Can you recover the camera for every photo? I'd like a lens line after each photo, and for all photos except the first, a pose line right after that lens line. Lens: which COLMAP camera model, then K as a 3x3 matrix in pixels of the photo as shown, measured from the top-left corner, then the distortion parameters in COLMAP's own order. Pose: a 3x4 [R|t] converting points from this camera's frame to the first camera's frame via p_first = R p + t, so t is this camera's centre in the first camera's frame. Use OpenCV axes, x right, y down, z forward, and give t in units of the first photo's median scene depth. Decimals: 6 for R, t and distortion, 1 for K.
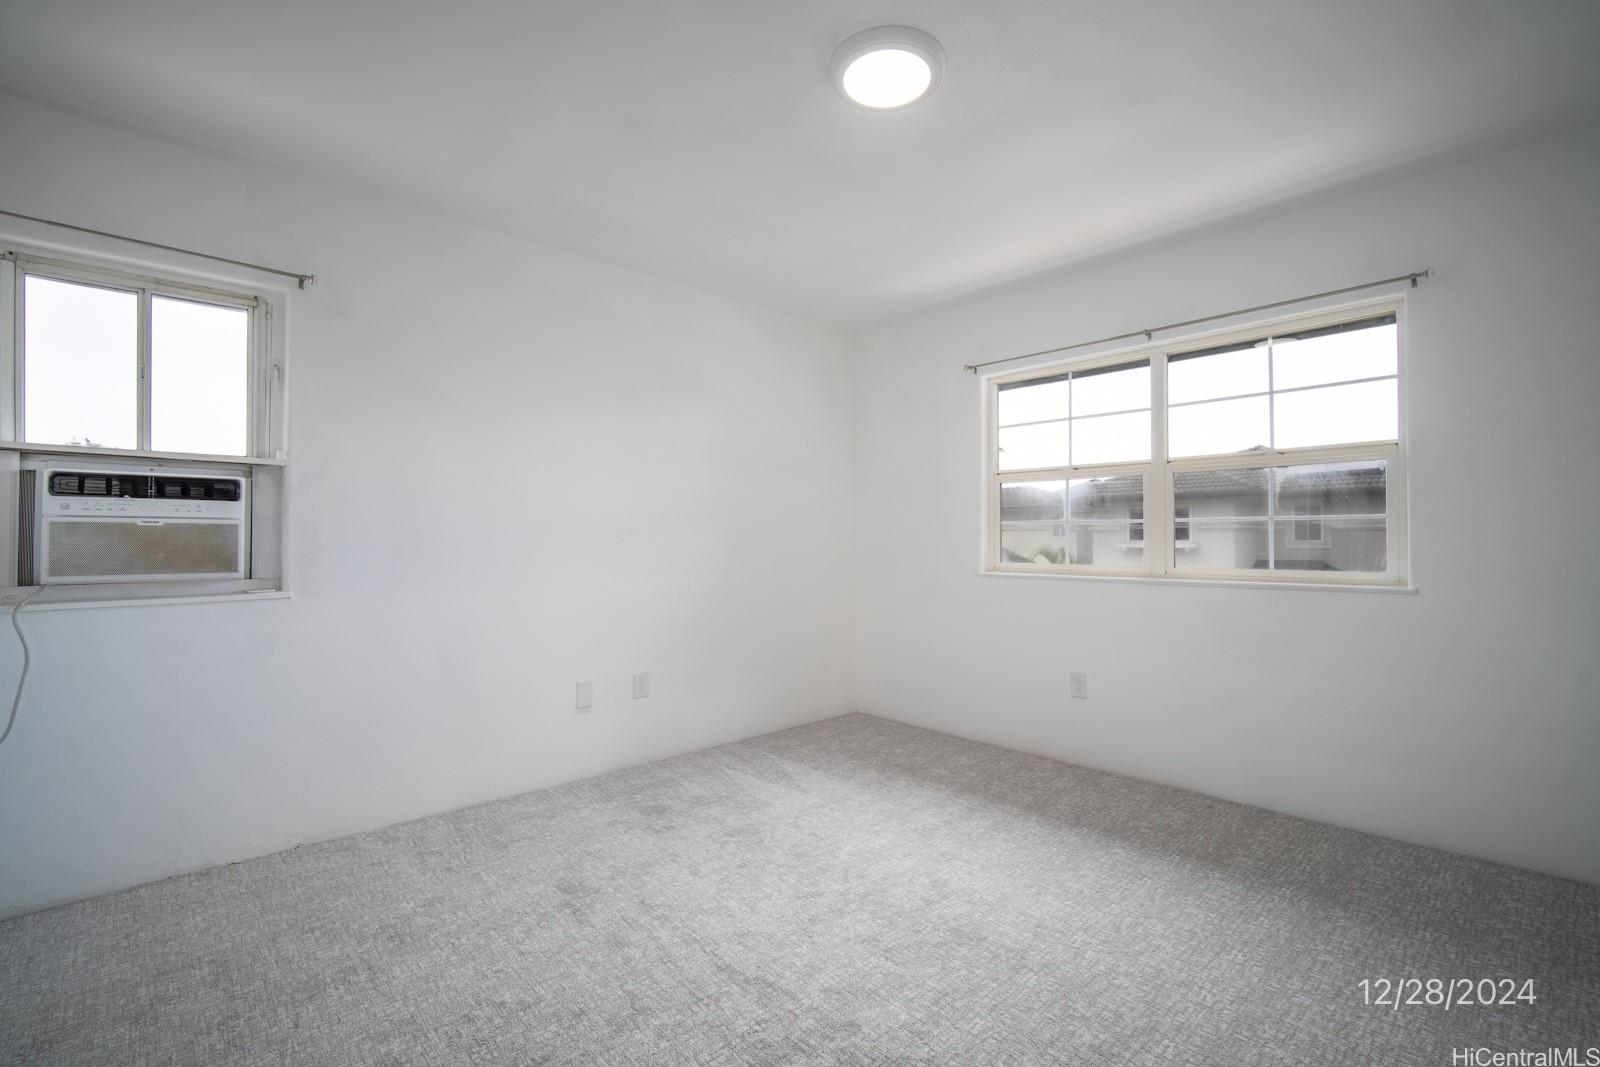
lens RADIAL K [[708.0, 0, 810.2], [0, 708.0, 540.0], [0, 0, 1]] dist [-0.010047, 0.002177]
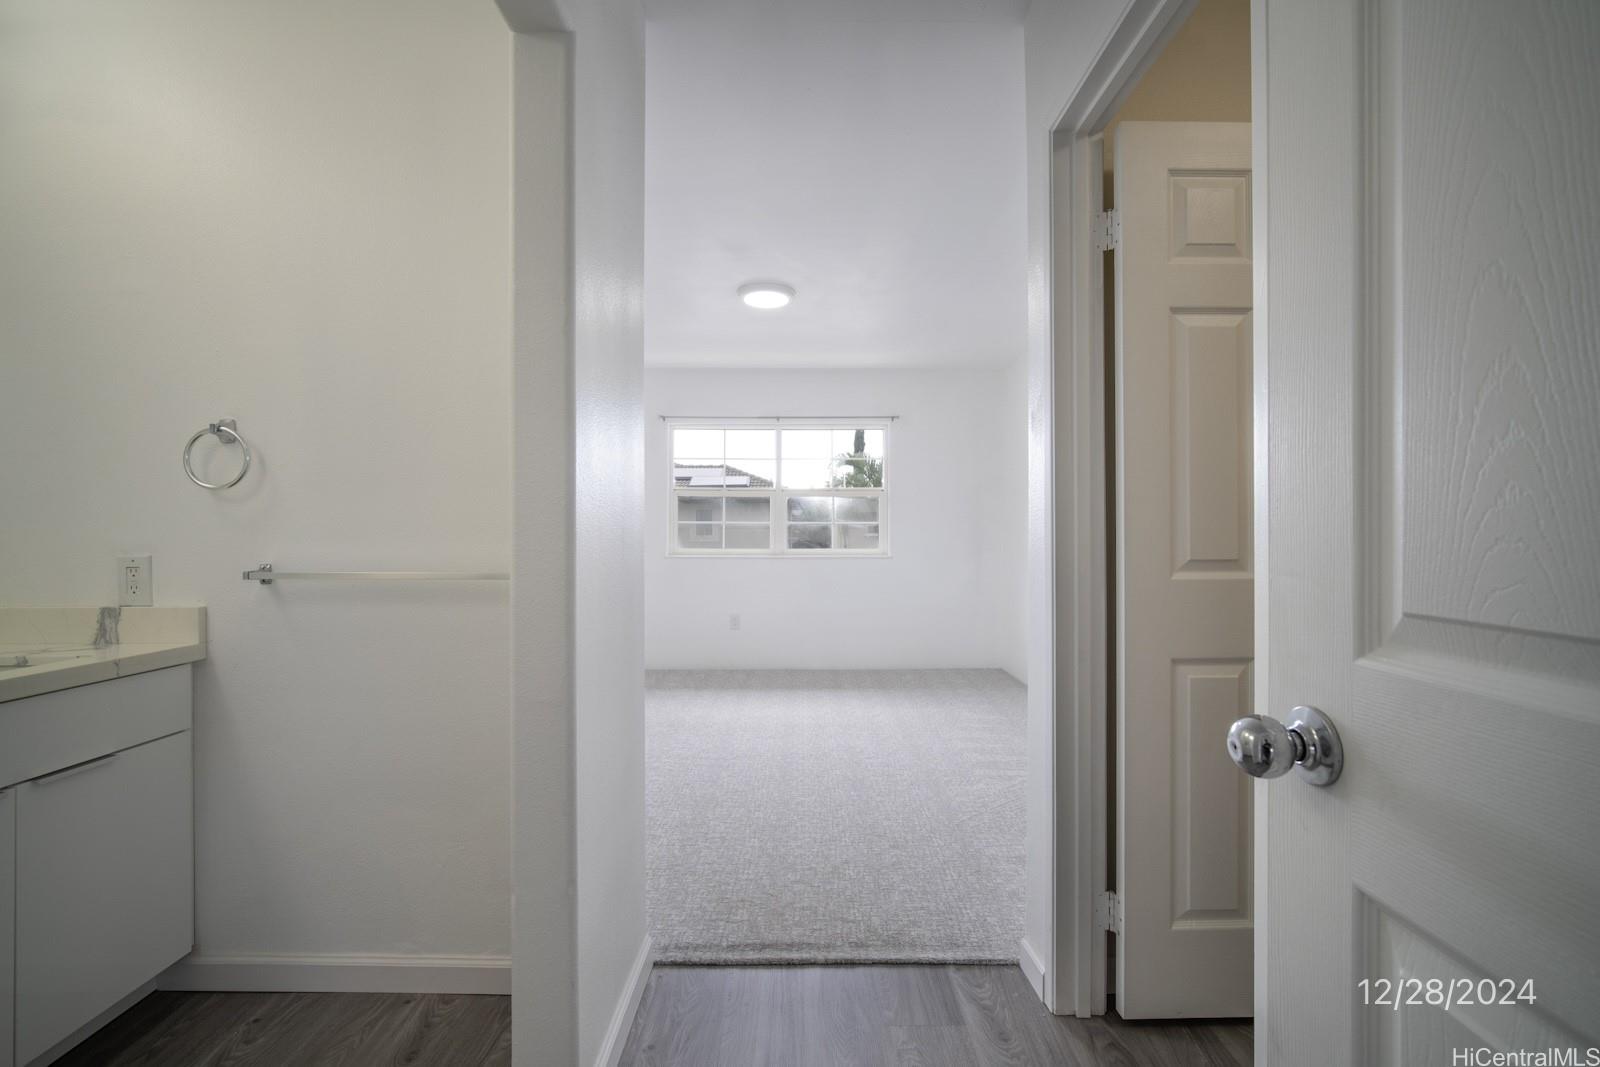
lens RADIAL K [[708.0, 0, 799.7], [0, 708.0, 536.0], [0, 0, 1]] dist [-0.010047, 0.002177]
pose [[0.689281, 0.002748, 0.724489, -0.766036], [0.001535, 0.999985, -0.005254, 0.014245], [-0.724493, 0.004734, 0.689266, -0.262331]]
